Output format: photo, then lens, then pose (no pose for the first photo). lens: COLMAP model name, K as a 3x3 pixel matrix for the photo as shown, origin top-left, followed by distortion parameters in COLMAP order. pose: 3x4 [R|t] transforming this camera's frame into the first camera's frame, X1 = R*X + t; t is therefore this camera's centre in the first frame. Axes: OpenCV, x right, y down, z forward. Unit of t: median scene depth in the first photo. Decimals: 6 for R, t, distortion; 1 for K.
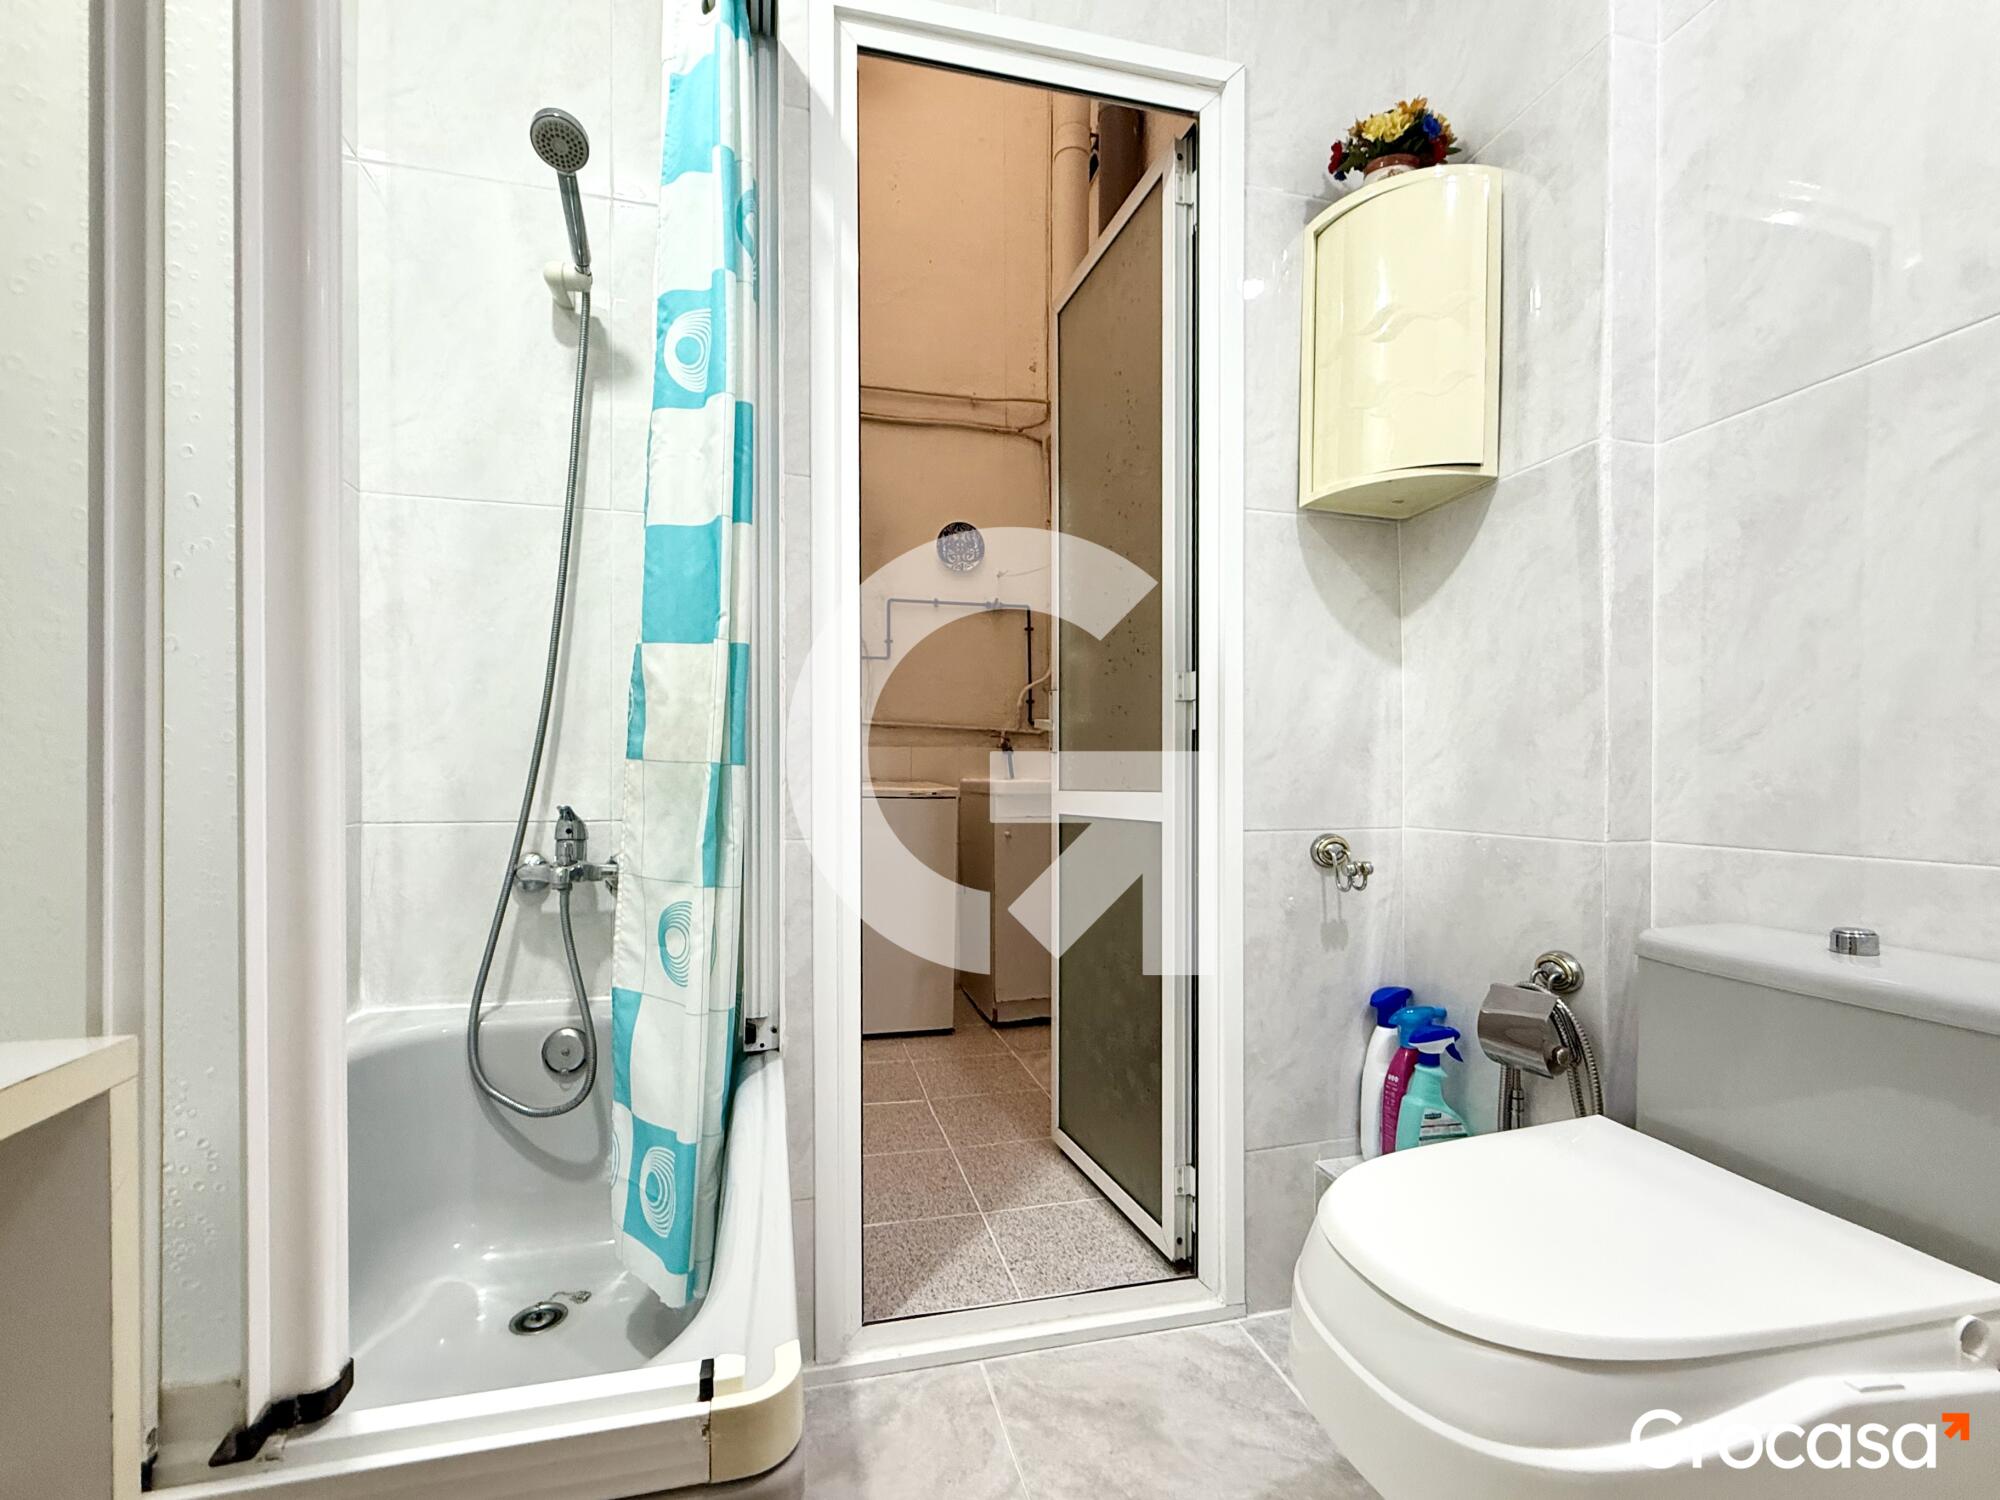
lens RADIAL K [[886.1, 0, 998.0], [0, 886.1, 784.2], [0, 0, 1]] dist [-0.001098, 0.000292]
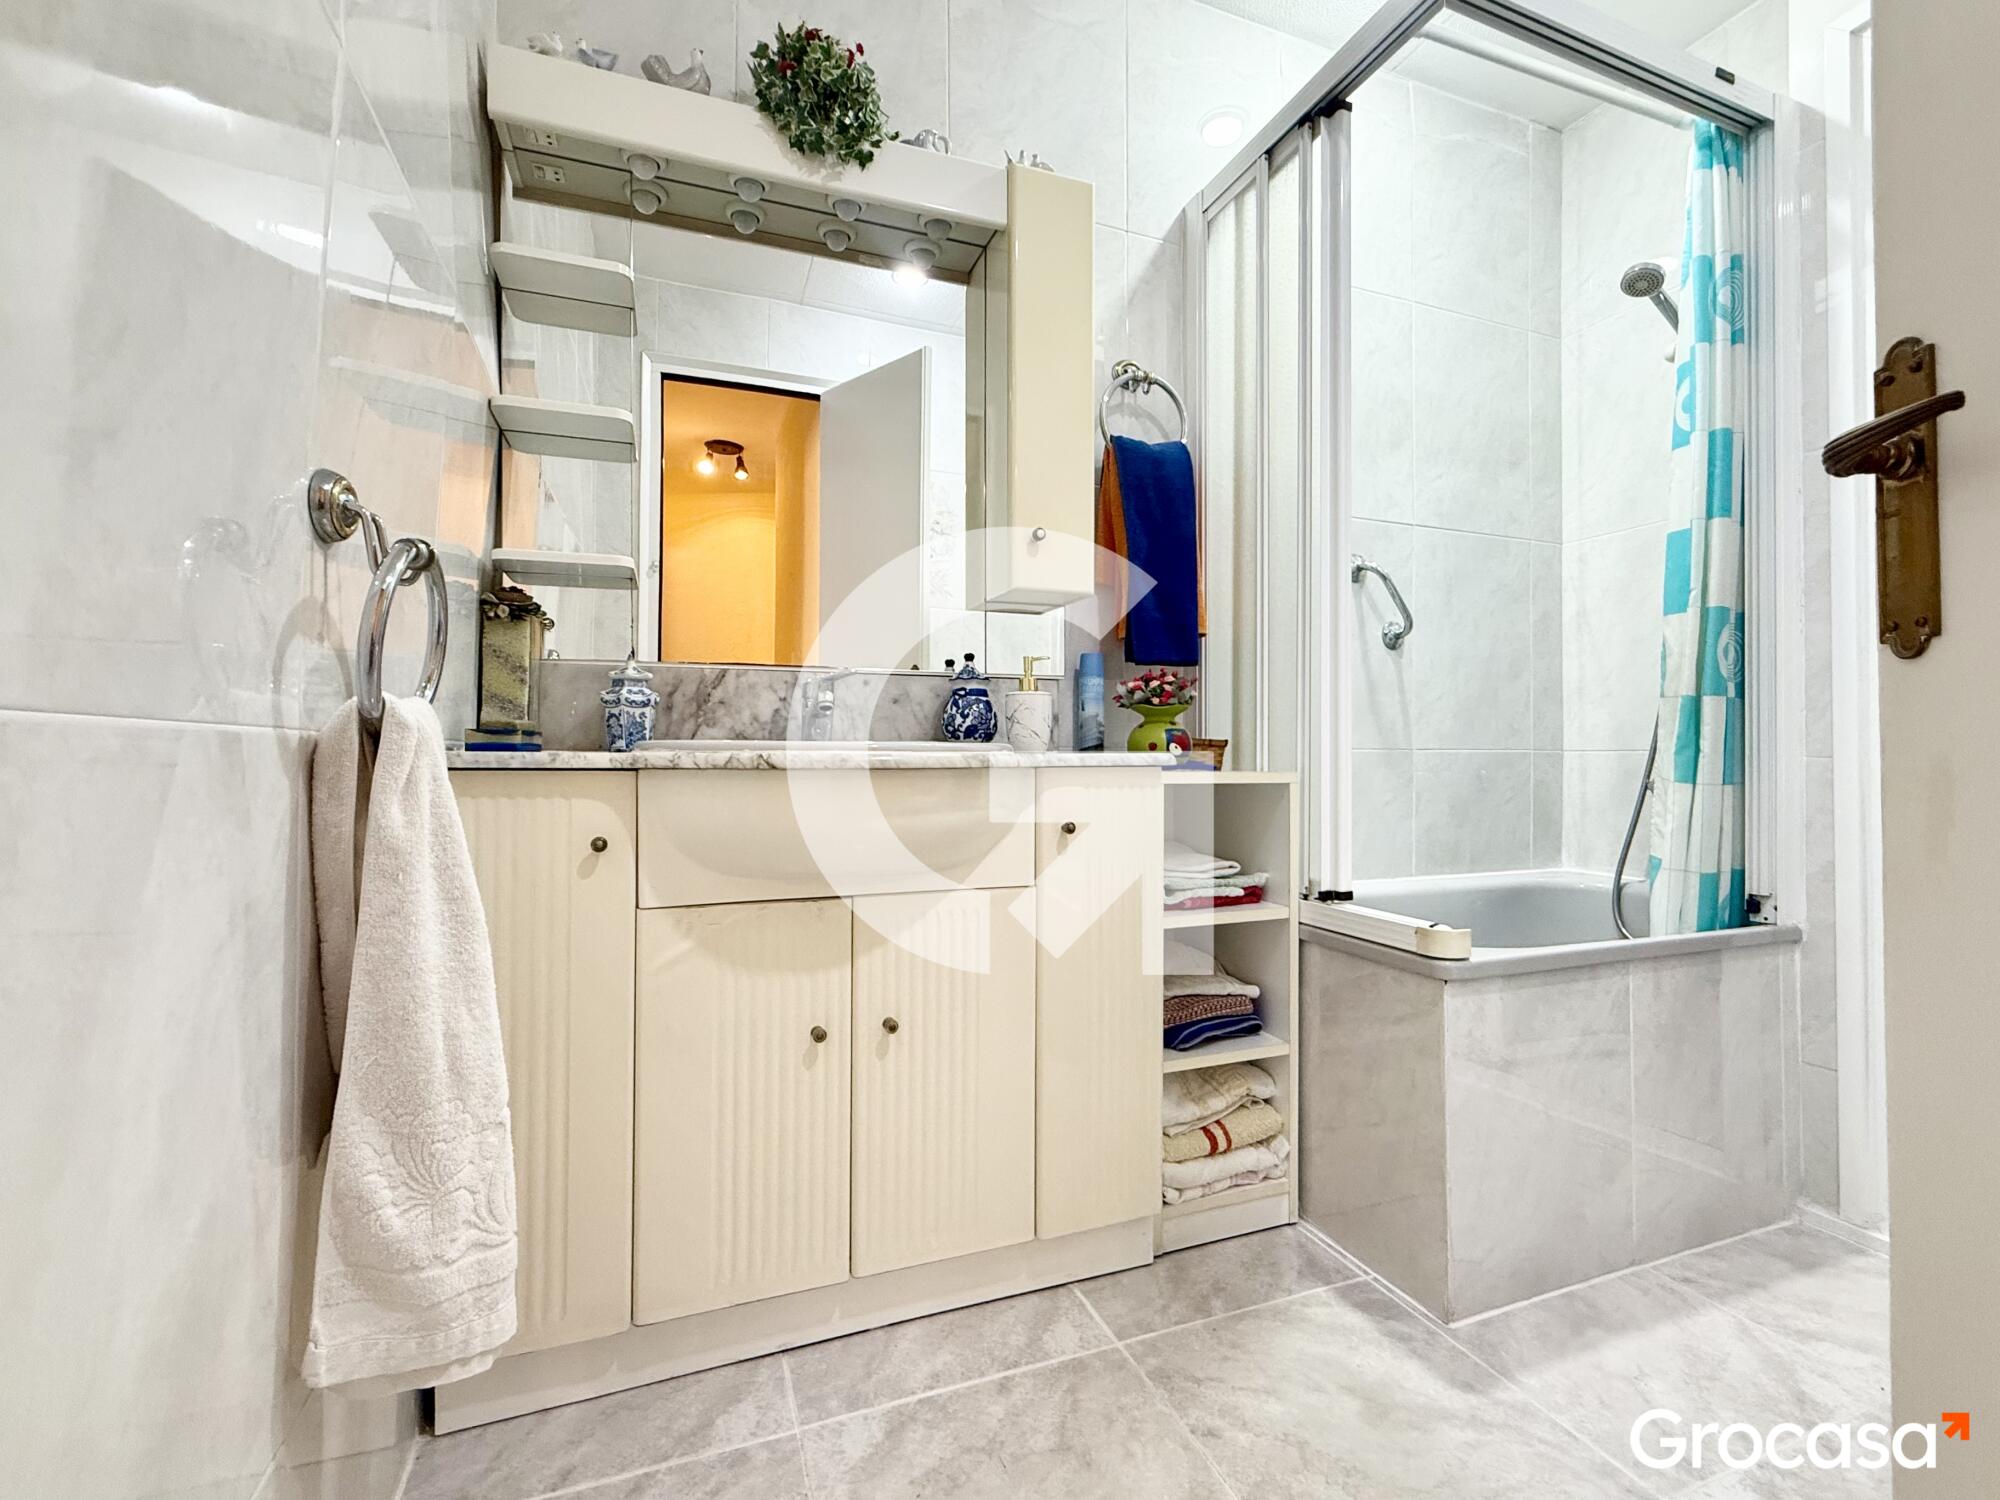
lens RADIAL K [[882.7, 0, 1000.0], [0, 882.7, 750.0], [0, 0, 1]] dist [0.000159, 0.000071]
pose [[0.119733, -0.008229, -0.992772, 0.780153], [-0.010697, 0.999897, -0.009578, 0.072825], [0.992748, 0.011766, 0.119633, -0.210059]]
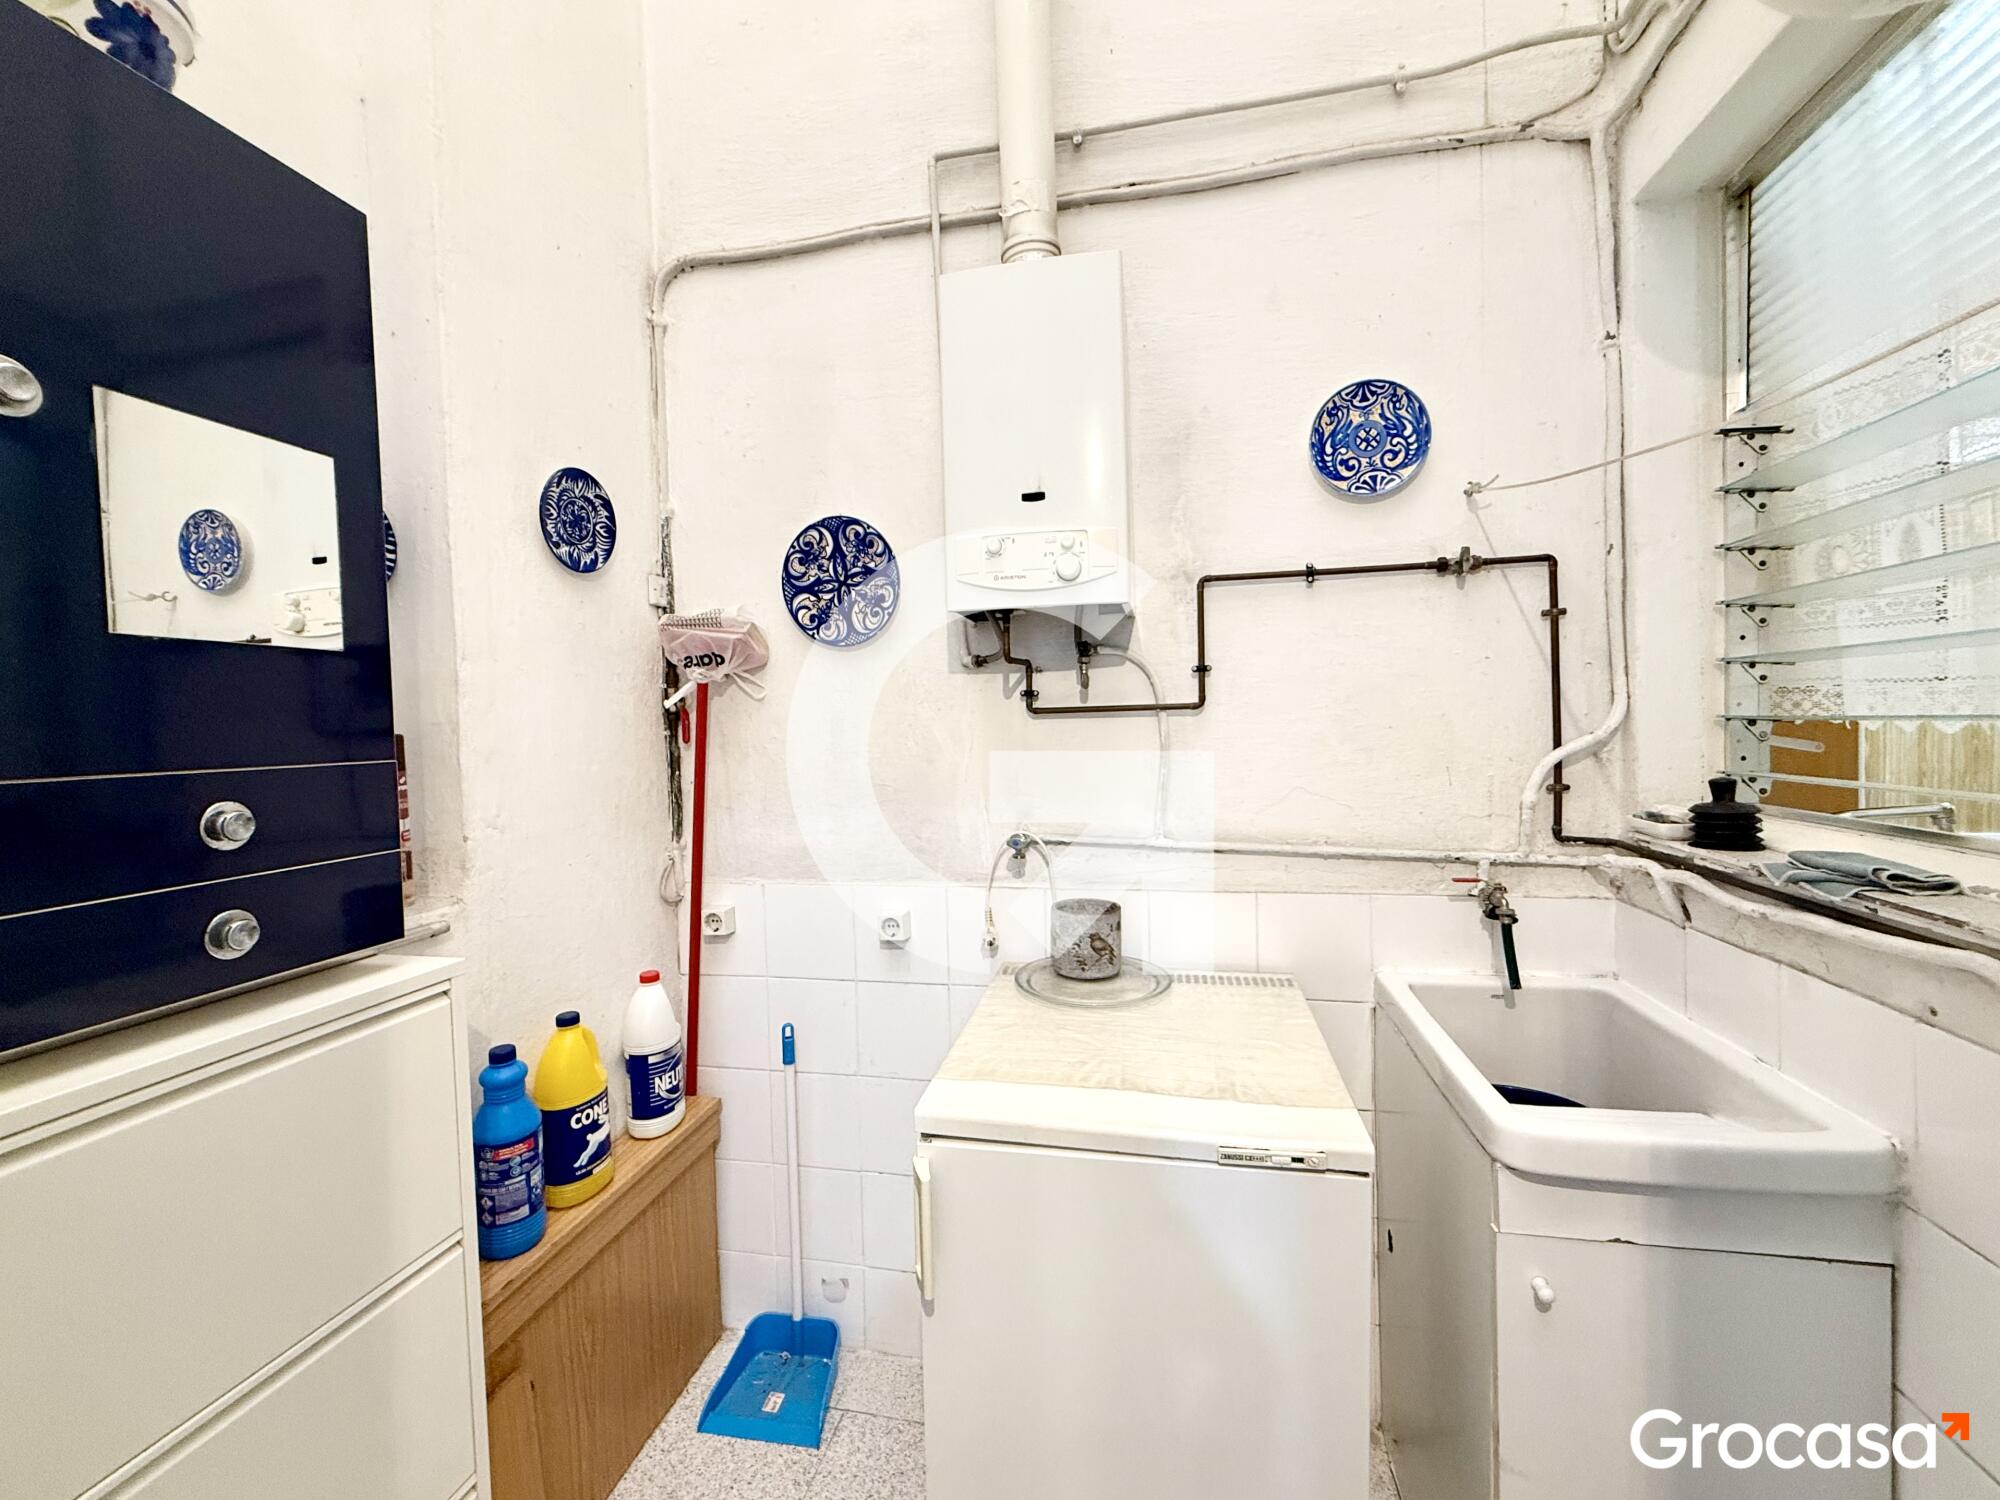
lens RADIAL K [[810.0, 0, 1000.0], [0, 810.0, 750.0], [0, 0, 1]] dist [-0.001065, -0.000309]
pose [[0.893999, -0.009350, -0.447971, -0.073198], [0.022028, 0.999490, 0.023099, -0.339418], [0.447527, -0.030519, 0.893750, 1.481404]]
